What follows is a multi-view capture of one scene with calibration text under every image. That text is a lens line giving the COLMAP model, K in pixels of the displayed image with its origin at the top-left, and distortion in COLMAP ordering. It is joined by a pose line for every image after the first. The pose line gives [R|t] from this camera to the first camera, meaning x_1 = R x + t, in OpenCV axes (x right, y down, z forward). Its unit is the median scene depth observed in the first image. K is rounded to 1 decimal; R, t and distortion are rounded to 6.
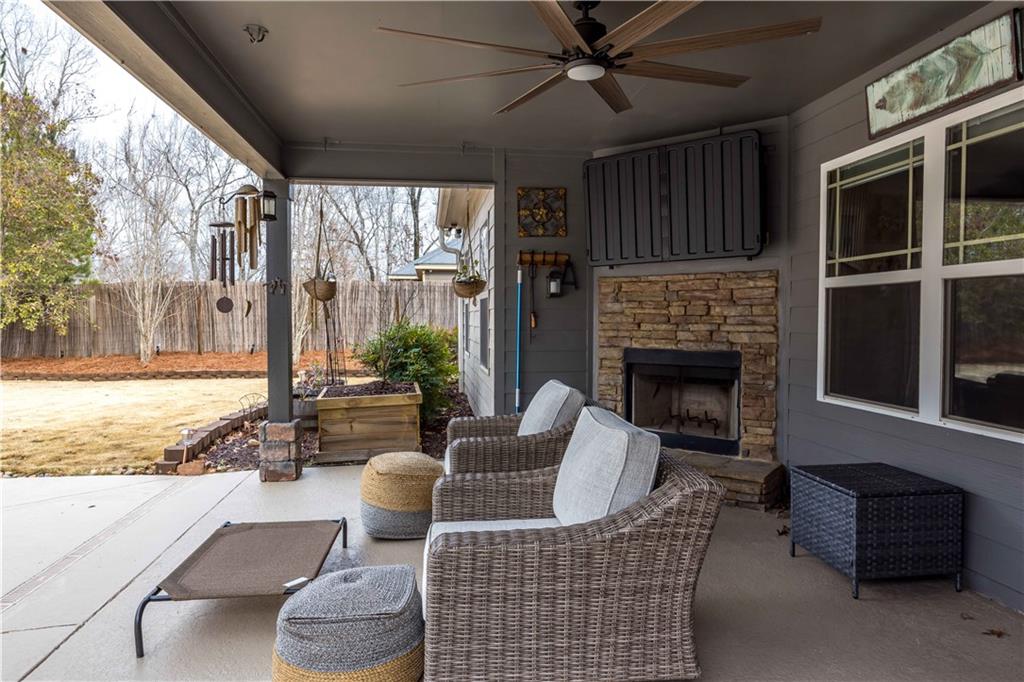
lens RADIAL K [[612.6, 0, 508.6], [0, 612.6, 338.3], [0, 0, 1]] dist [-0.008991, -0.001163]
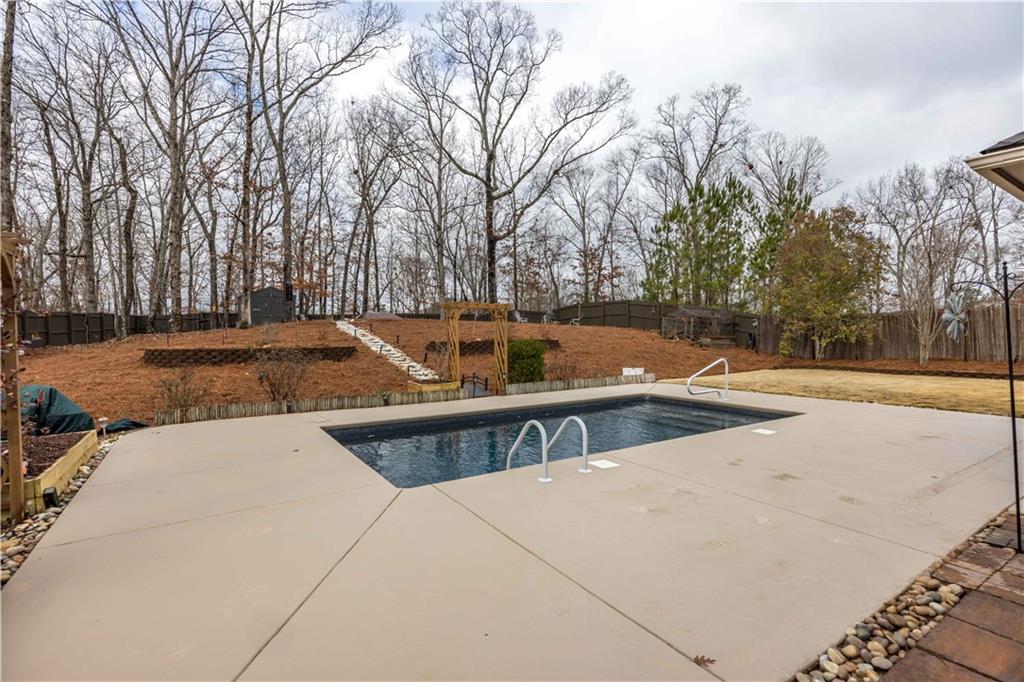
lens RADIAL K [[485.0, 0, 507.6], [0, 485.0, 333.4], [0, 0, 1]] dist [-0.011859, 0.001258]
pose [[0.434886, -0.002077, -0.900483, 0.041559], [-0.022768, 0.999652, -0.013302, 0.001651], [0.900197, 0.026287, 0.434688, -0.504088]]
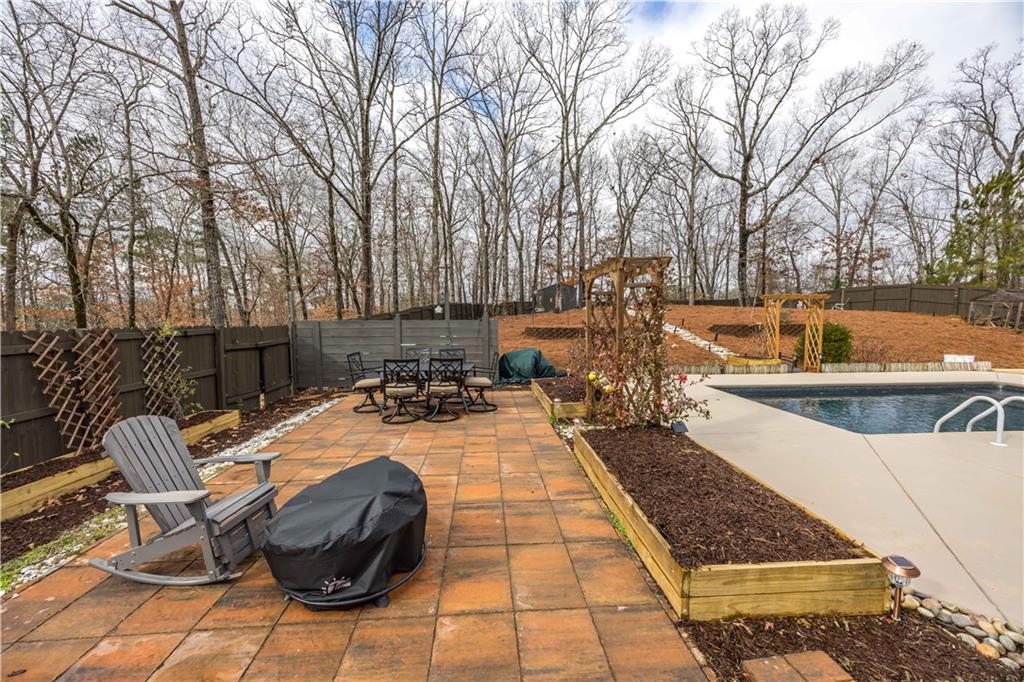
lens RADIAL K [[387.6, 0, 509.2], [0, 387.6, 340.9], [0, 0, 1]] dist [-0.001204, -0.000509]
pose [[-0.048236, 0.065840, -0.996664, 0.118856], [-0.032872, 0.997180, 0.067465, -0.000463], [0.998295, 0.036017, -0.045936, -0.816049]]
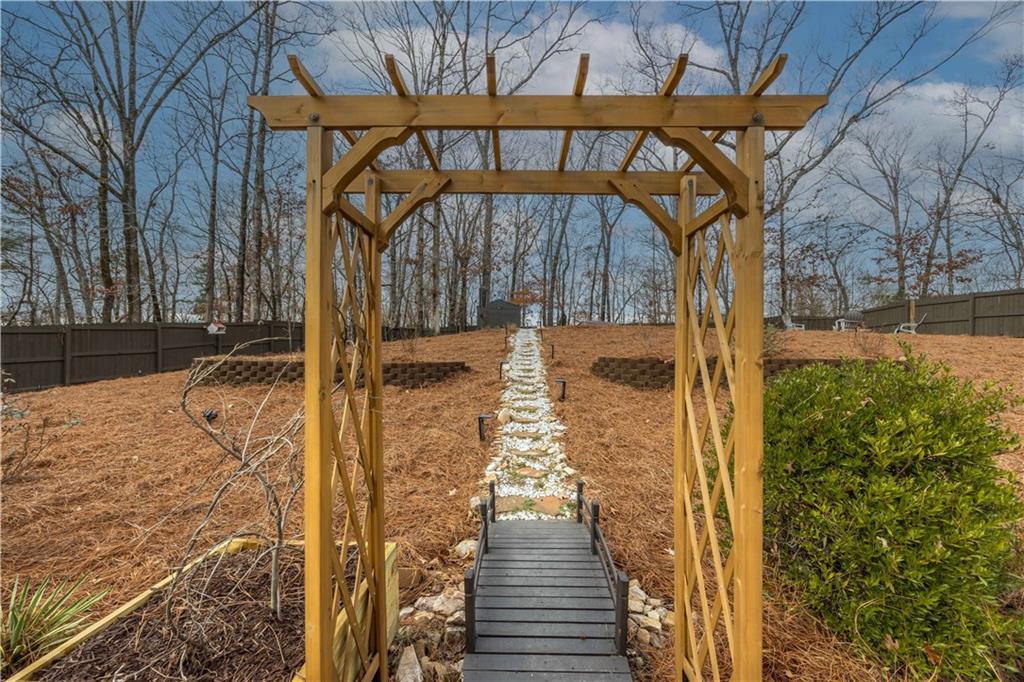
lens RADIAL K [[387.6, 0, 511.8], [0, 387.6, 339.5], [0, 0, 1]] dist [-0.001204, -0.000509]
pose [[-0.139210, -0.018557, -0.990089, -0.853078], [-0.038838, 0.999157, -0.013266, -0.003967], [0.989501, 0.036606, -0.139813, -0.069157]]
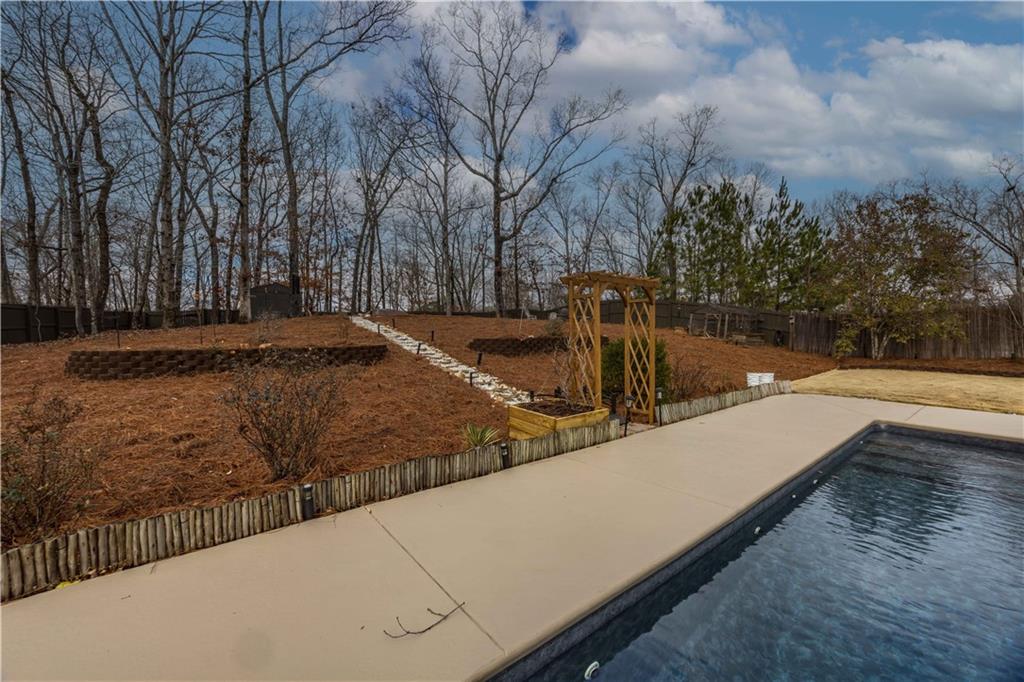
lens RADIAL K [[387.6, 0, 506.0], [0, 387.6, 336.0], [0, 0, 1]] dist [-0.001204, -0.000509]
pose [[0.502977, 0.008161, -0.864261, -0.587447], [-0.023373, 0.999718, -0.004162, 0.008179], [0.863984, 0.022294, 0.503026, -0.496409]]
